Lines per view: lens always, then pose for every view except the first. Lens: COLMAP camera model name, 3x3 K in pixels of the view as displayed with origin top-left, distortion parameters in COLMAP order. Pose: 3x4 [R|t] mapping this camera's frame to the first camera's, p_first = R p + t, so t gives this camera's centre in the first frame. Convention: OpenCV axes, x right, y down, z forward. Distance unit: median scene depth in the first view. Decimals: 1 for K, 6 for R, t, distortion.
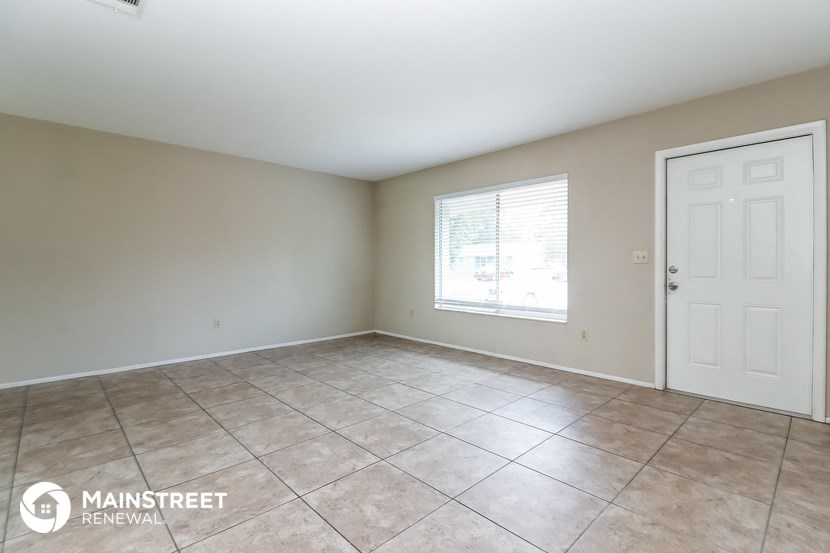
lens RADIAL K [[387.6, 0, 412.0], [0, 387.6, 273.6], [0, 0, 1]] dist [0.001009, -0.001544]
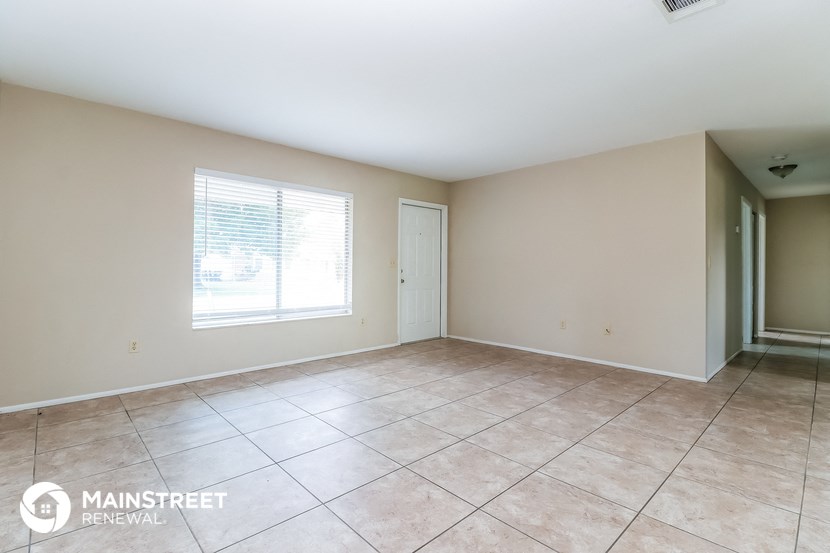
lens RADIAL K [[387.6, 0, 409.3], [0, 387.6, 272.2], [0, 0, 1]] dist [0.001009, -0.001544]
pose [[0.016393, -0.008669, 0.999828, -1.104109], [0.015583, 0.999843, 0.008414, -0.020460], [-0.999744, 0.015443, 0.016525, 1.061426]]
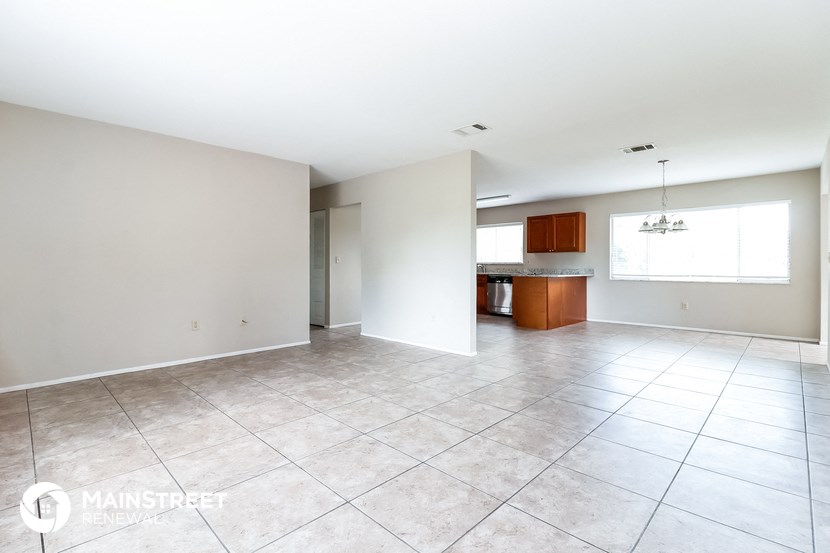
lens RADIAL K [[387.6, 0, 399.8], [0, 387.6, 263.6], [0, 0, 1]] dist [0.001009, -0.001544]
pose [[-0.999952, -0.000281, -0.009777, -0.232277], [-0.000470, 0.999813, 0.019351, -0.037900], [0.009770, 0.019354, -0.999765, 1.900450]]
